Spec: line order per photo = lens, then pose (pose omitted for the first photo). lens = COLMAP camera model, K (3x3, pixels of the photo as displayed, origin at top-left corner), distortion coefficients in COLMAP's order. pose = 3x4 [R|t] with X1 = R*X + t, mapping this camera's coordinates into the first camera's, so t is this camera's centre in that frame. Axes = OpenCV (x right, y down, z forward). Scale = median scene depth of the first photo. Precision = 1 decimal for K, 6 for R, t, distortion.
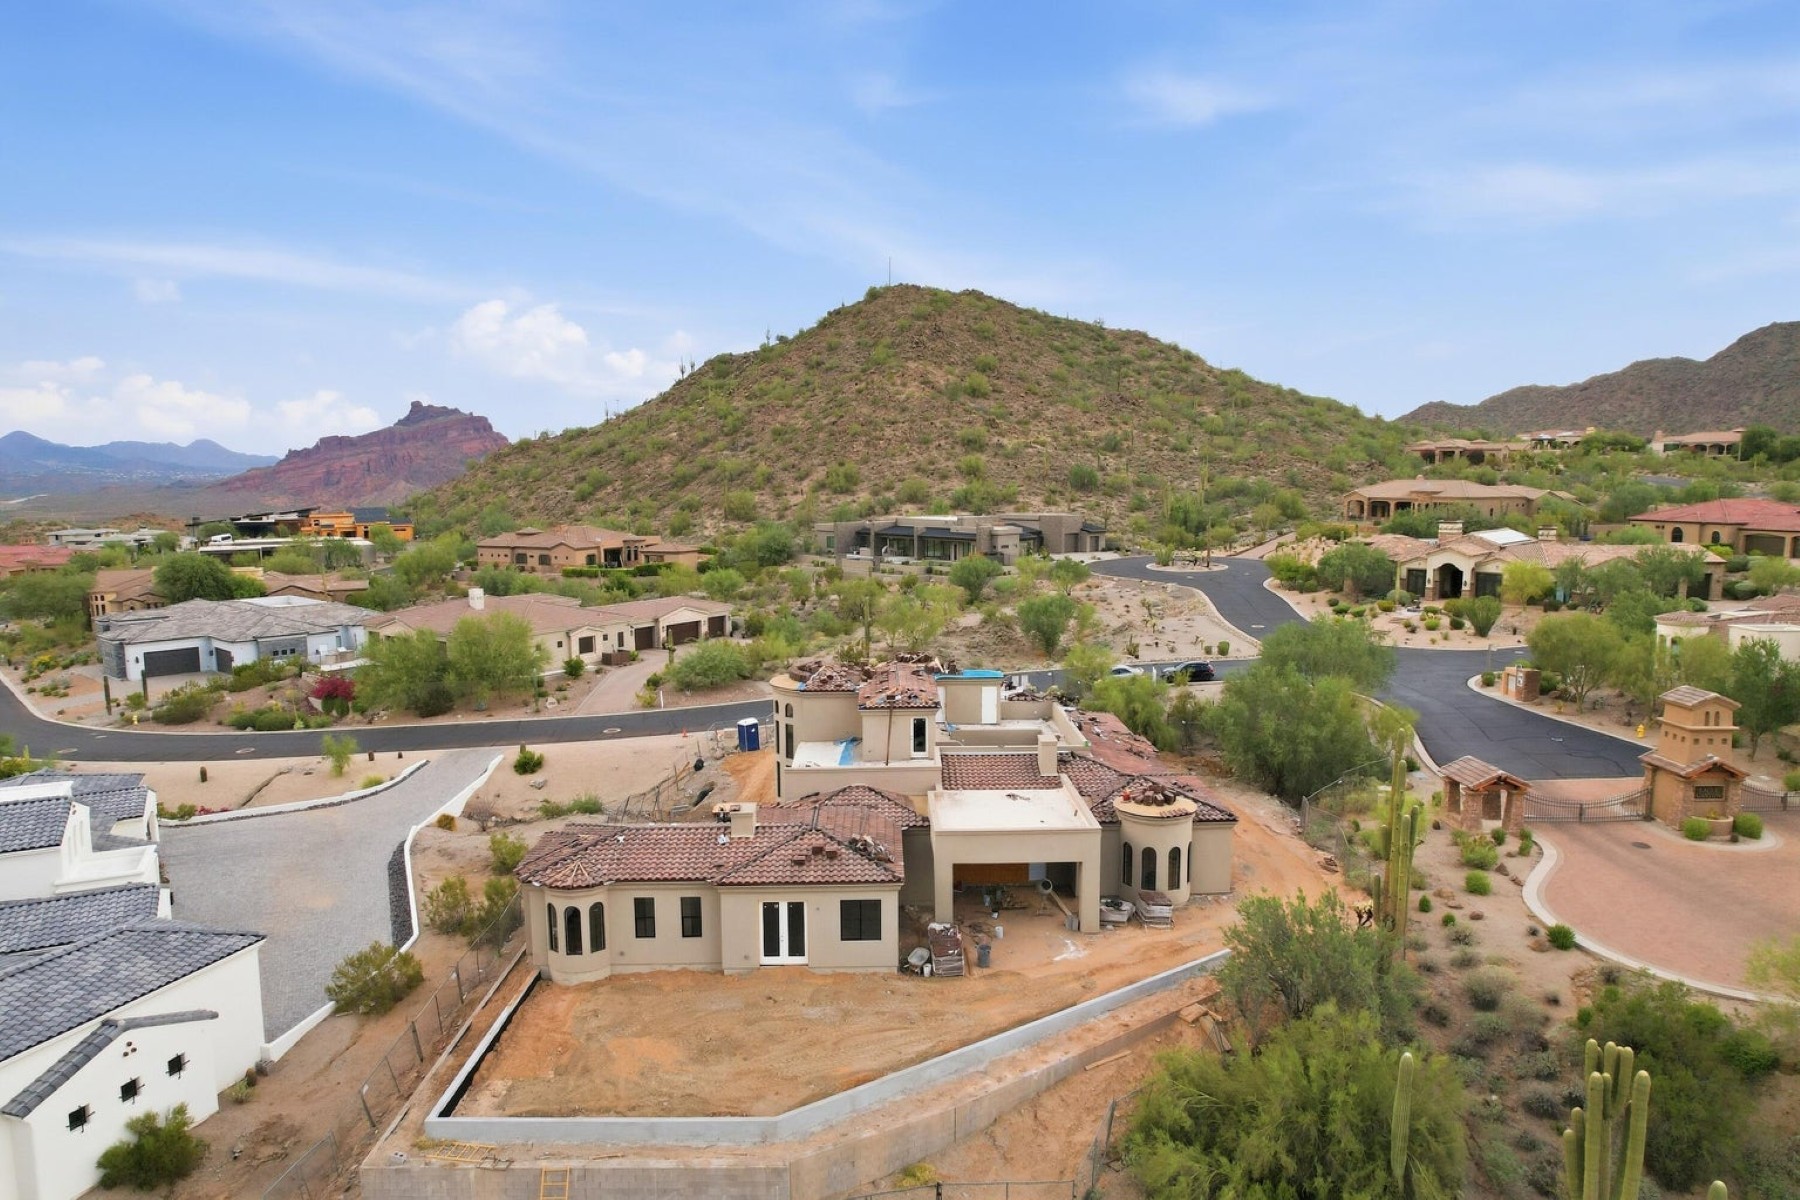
lens RADIAL K [[1133.5, 0, 900.6], [0, 1133.5, 641.6], [0, 0, 1]] dist [-0.038767, 0.000809]
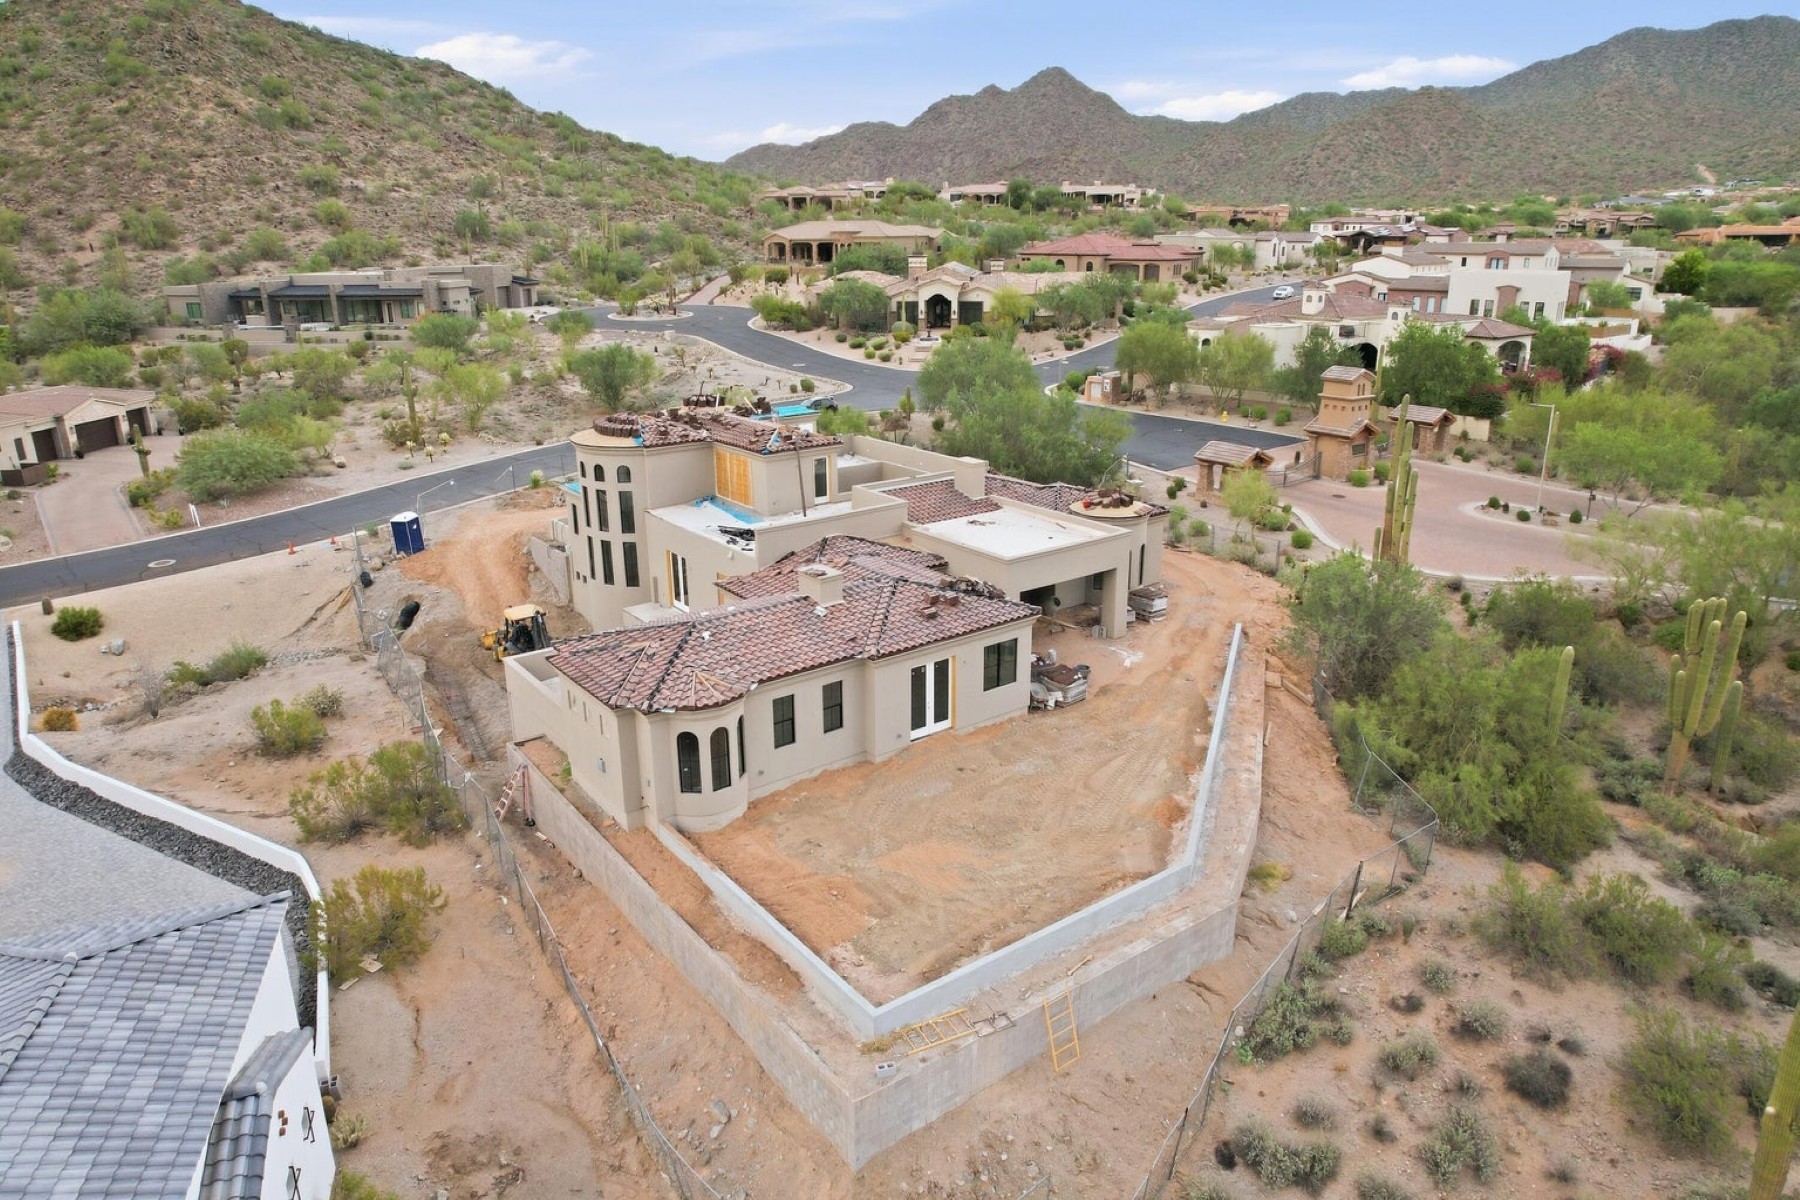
lens RADIAL K [[1151.7, 0, 916.5], [0, 1151.7, 603.9], [0, 0, 1]] dist [-0.088770, 0.084046]
pose [[0.812377, -0.183788, 0.553413, -0.105525], [0.088819, 0.976959, 0.194067, 0.003025], [-0.576329, -0.108502, 0.809982, 0.055366]]
